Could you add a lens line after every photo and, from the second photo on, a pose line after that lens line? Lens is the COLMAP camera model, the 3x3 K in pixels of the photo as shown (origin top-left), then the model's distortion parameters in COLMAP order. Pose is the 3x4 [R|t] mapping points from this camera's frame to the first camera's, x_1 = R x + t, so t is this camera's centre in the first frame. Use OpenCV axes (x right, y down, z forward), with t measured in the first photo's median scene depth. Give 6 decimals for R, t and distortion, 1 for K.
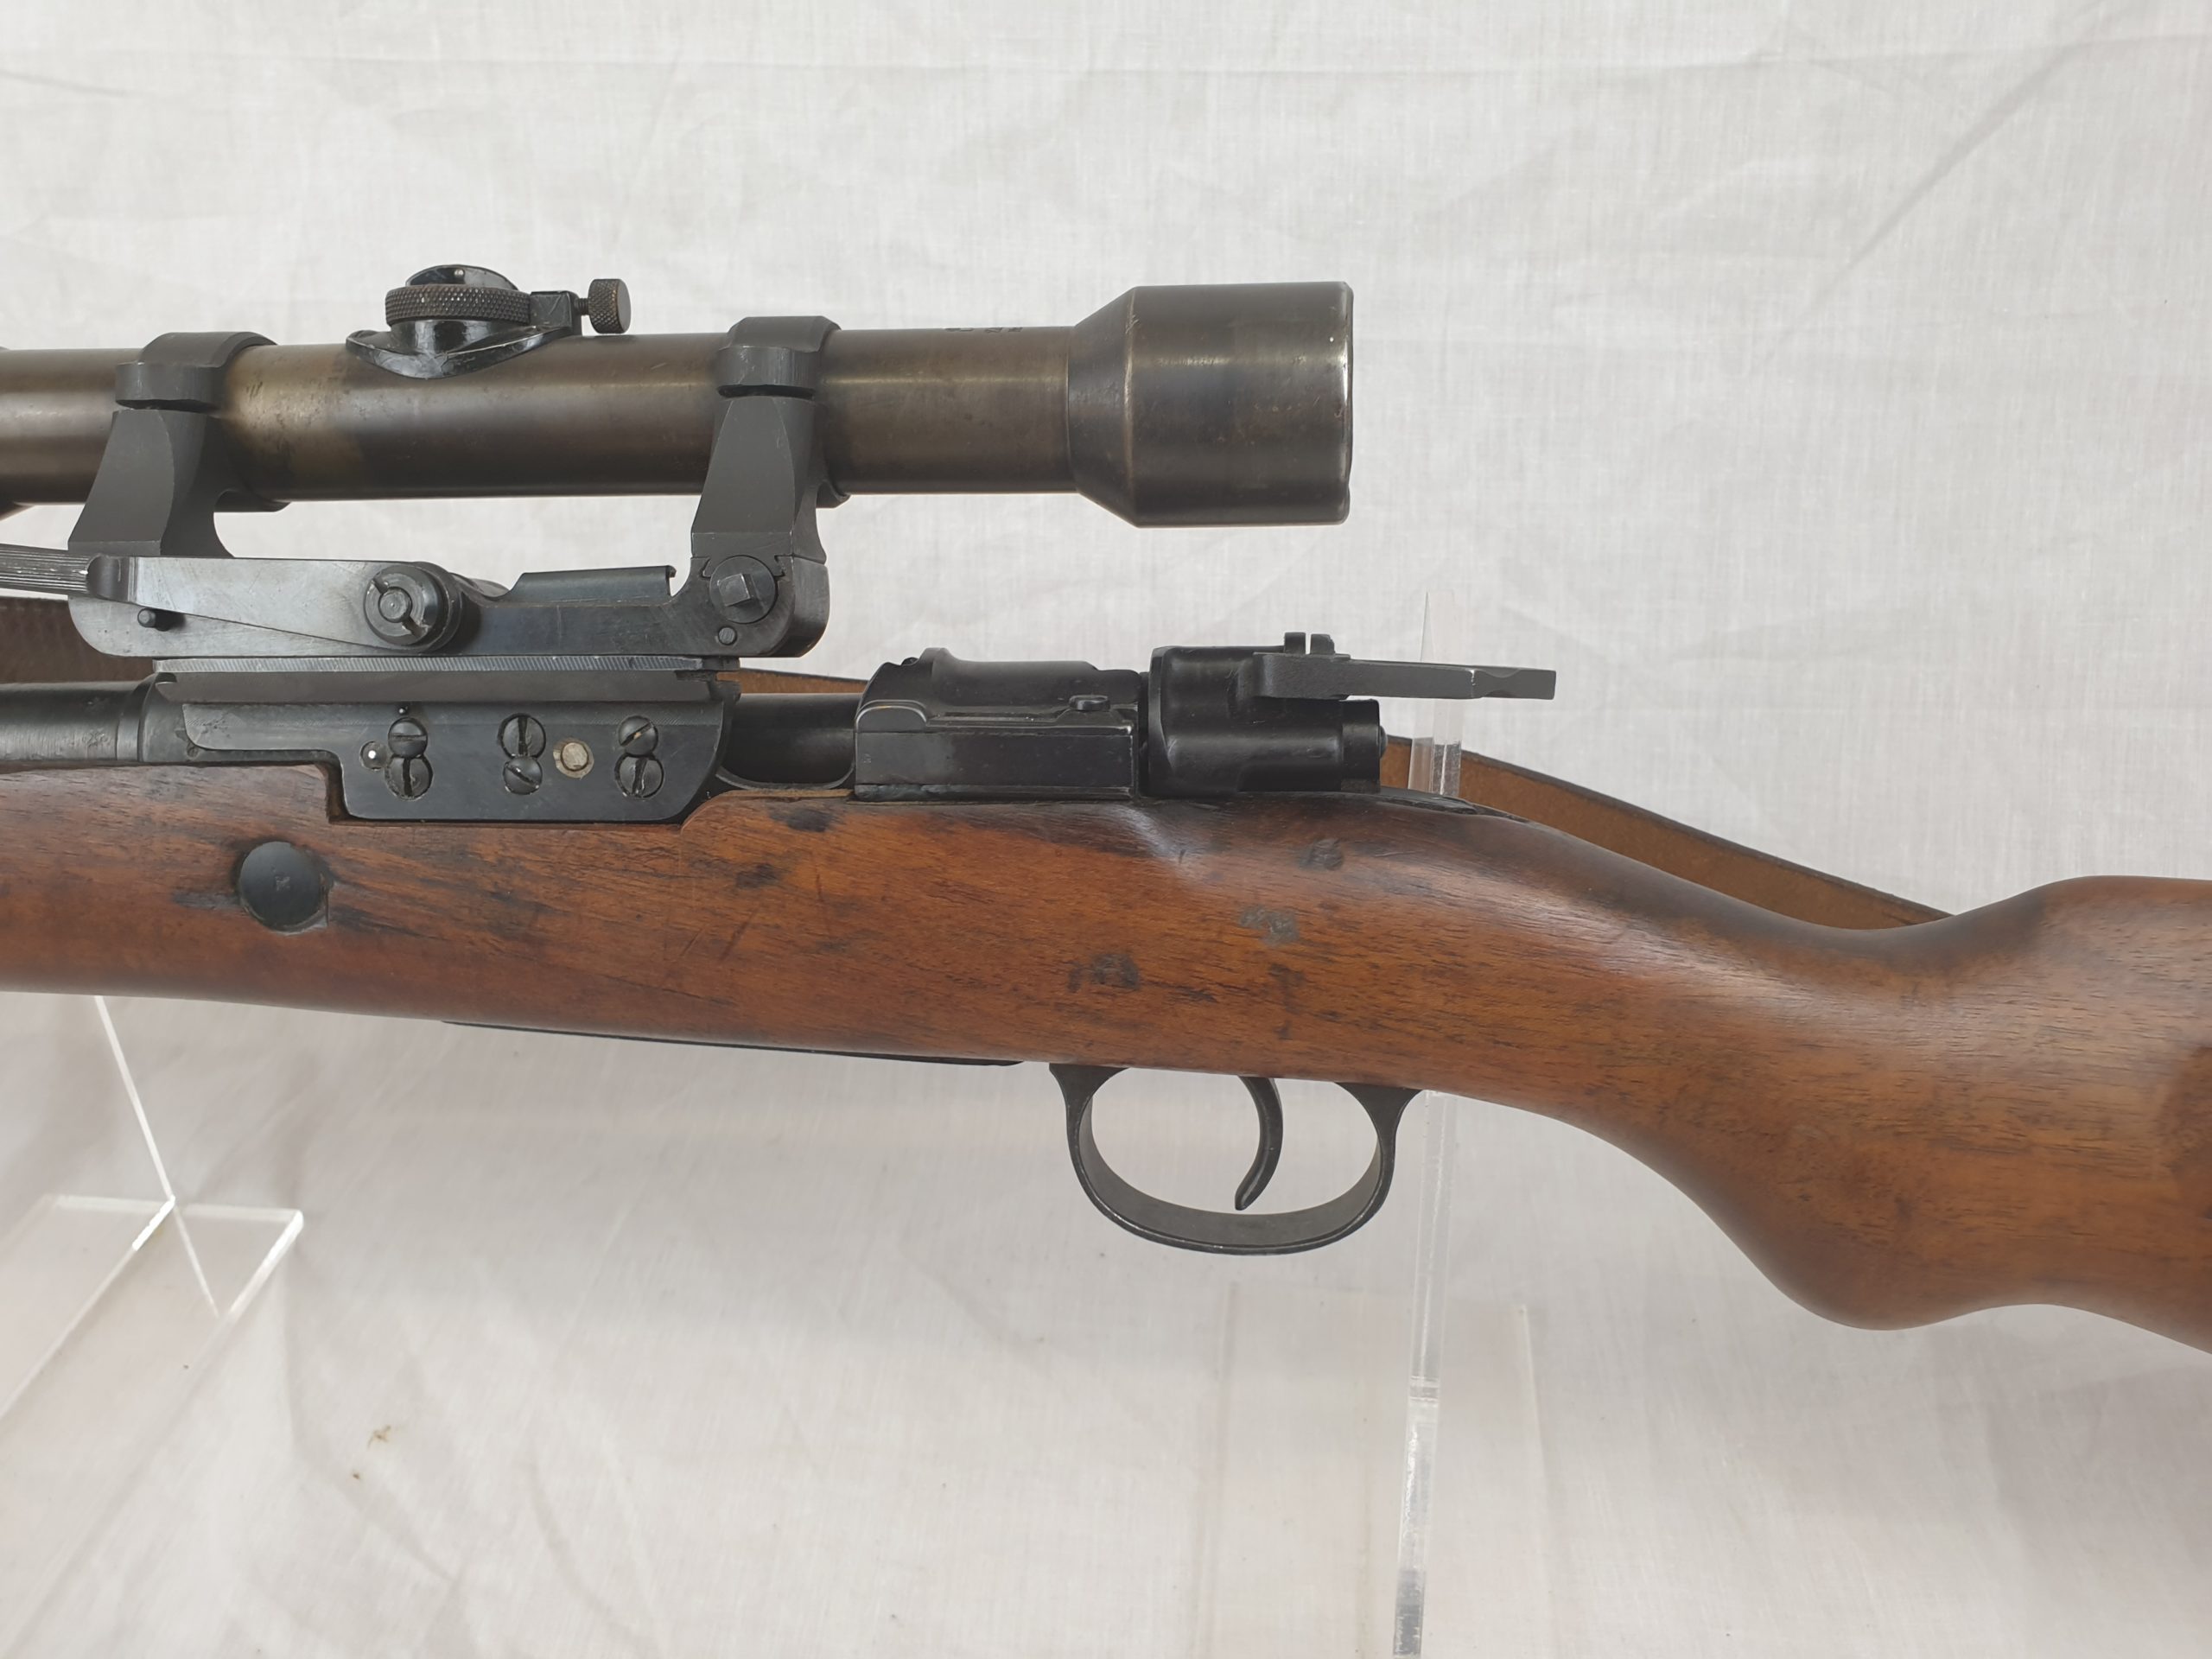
lens RADIAL K [[1661.2, 0, 1105.8], [0, 1661.2, 773.5], [0, 0, 1]] dist [0.067092, 0.002845]
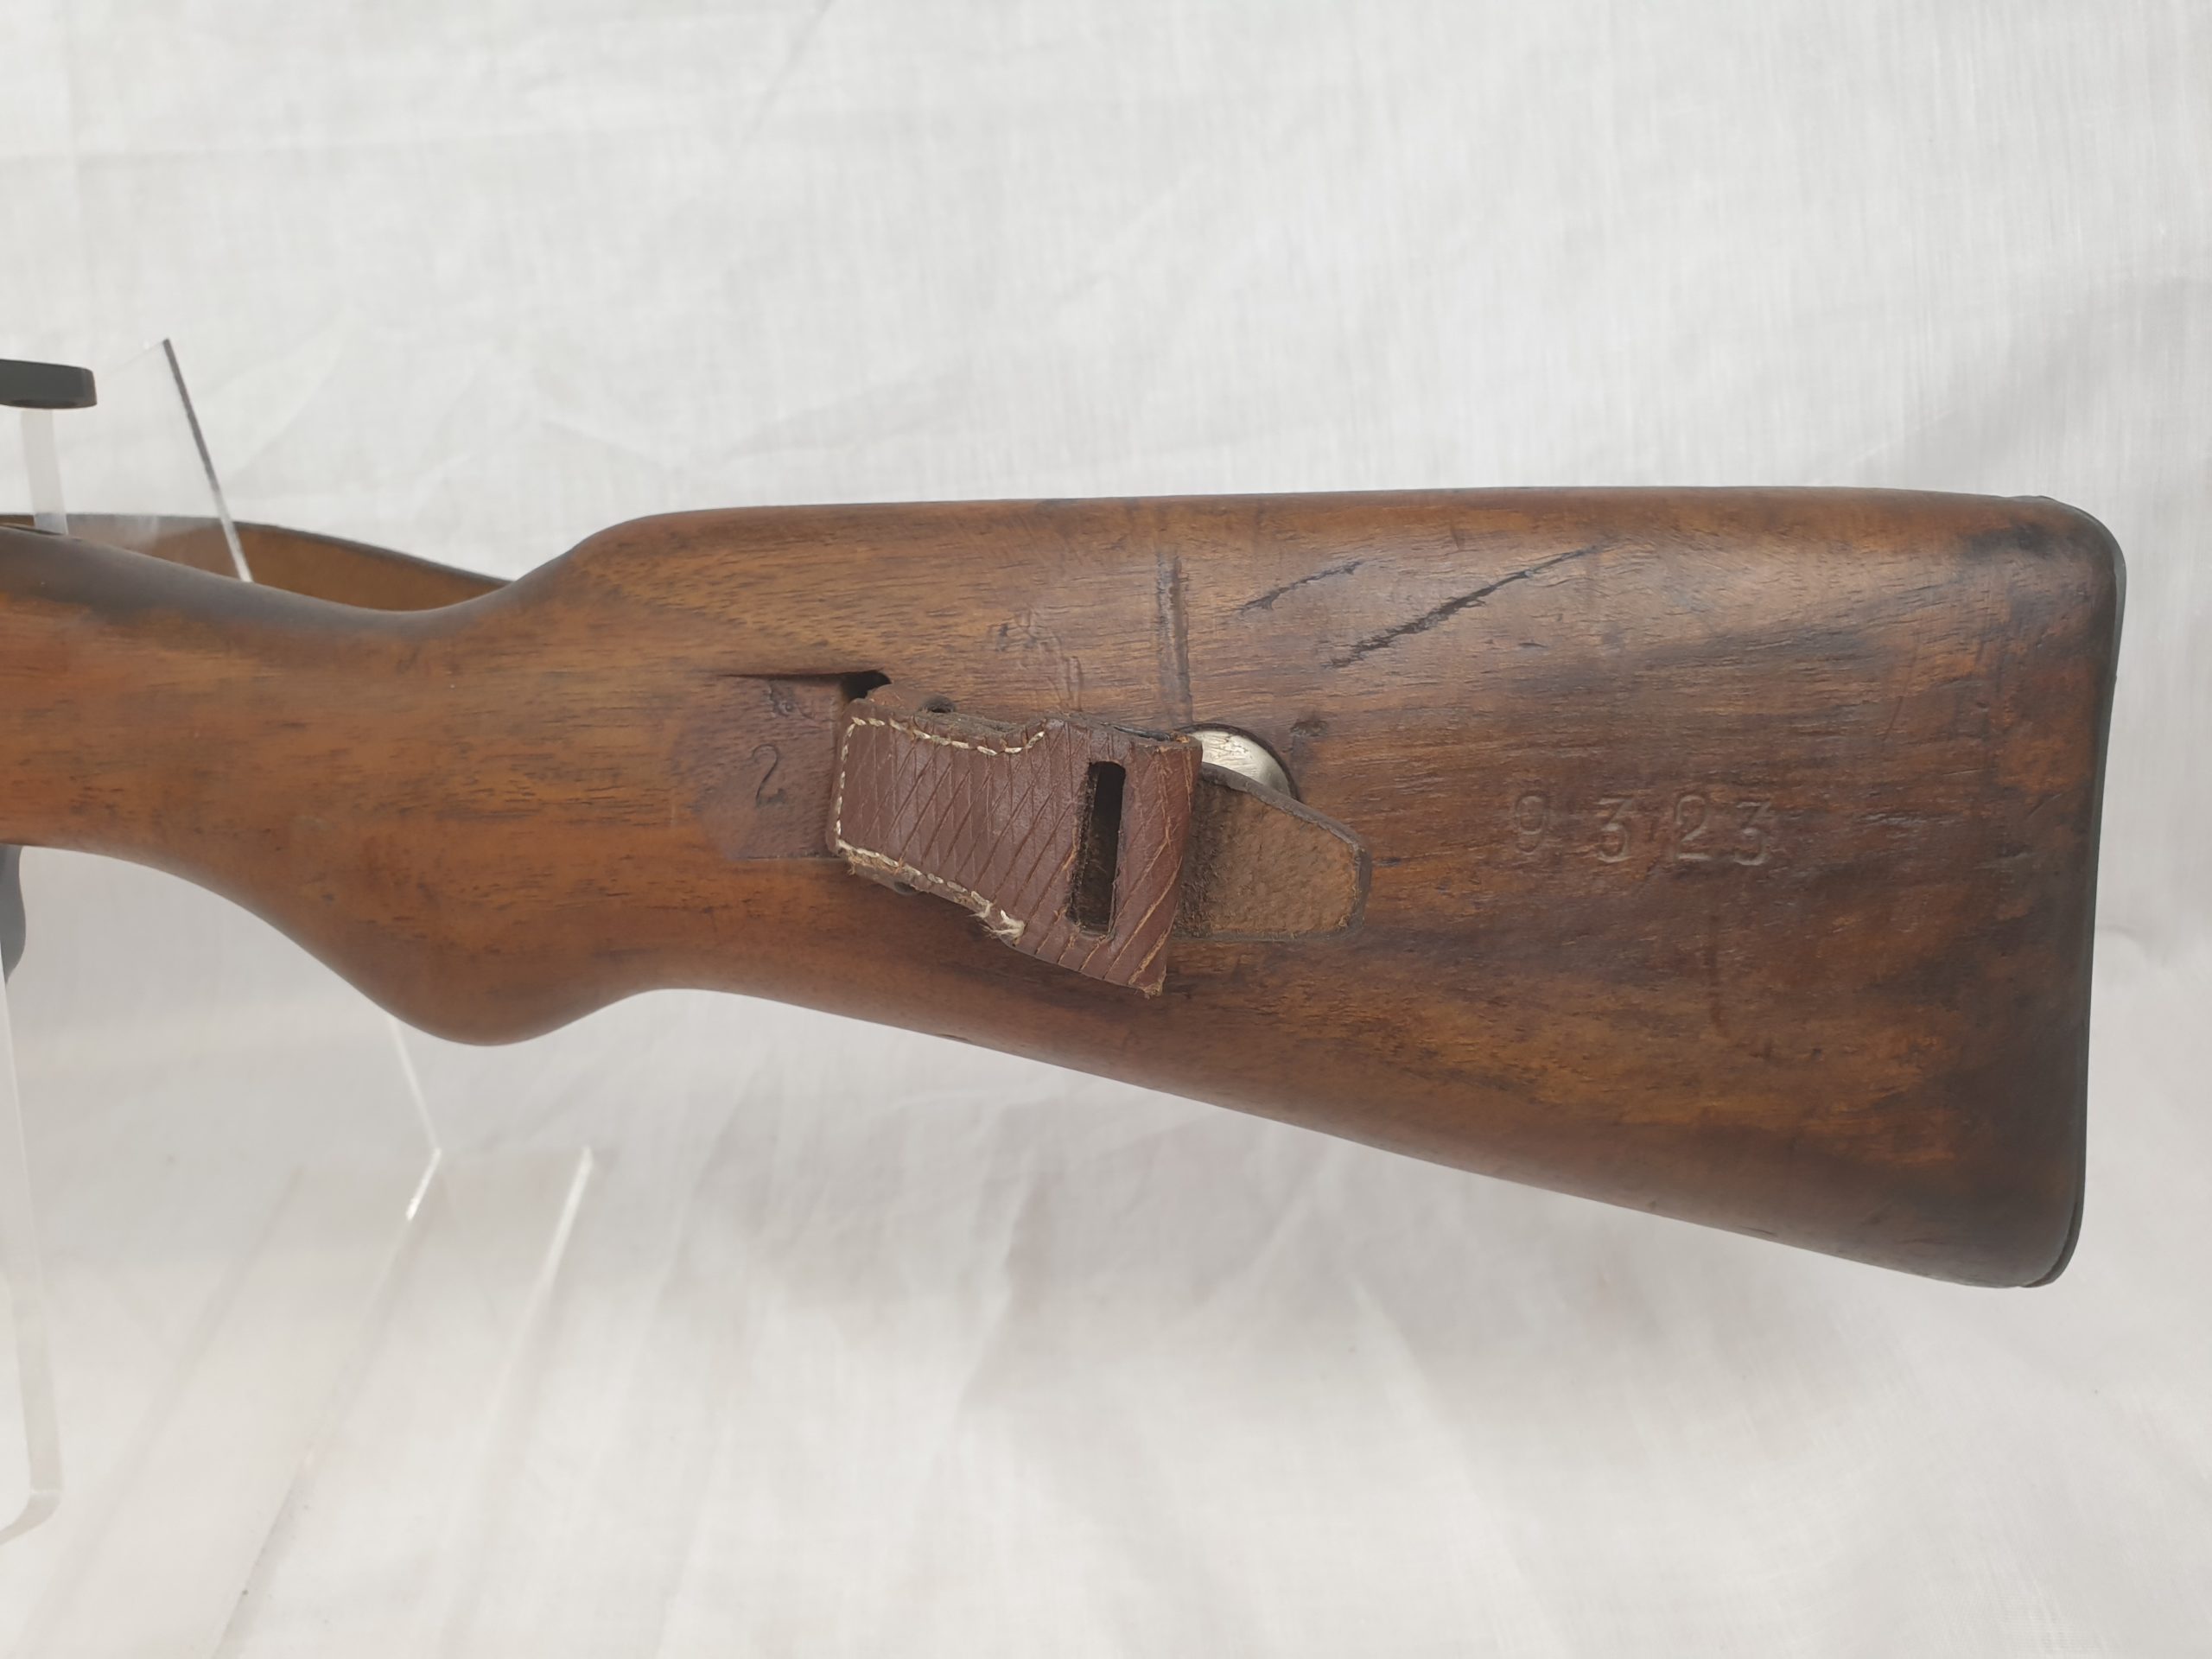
lens RADIAL K [[1702.4, 0, 1038.2], [0, 1702.4, 833.5], [0, 0, 1]] dist [0.028425, -0.079943]
pose [[0.992771, -0.117490, 0.024535, 0.776657], [0.117463, 0.993074, 0.002535, 0.260797], [-0.024663, 0.000365, 0.999696, 0.081371]]
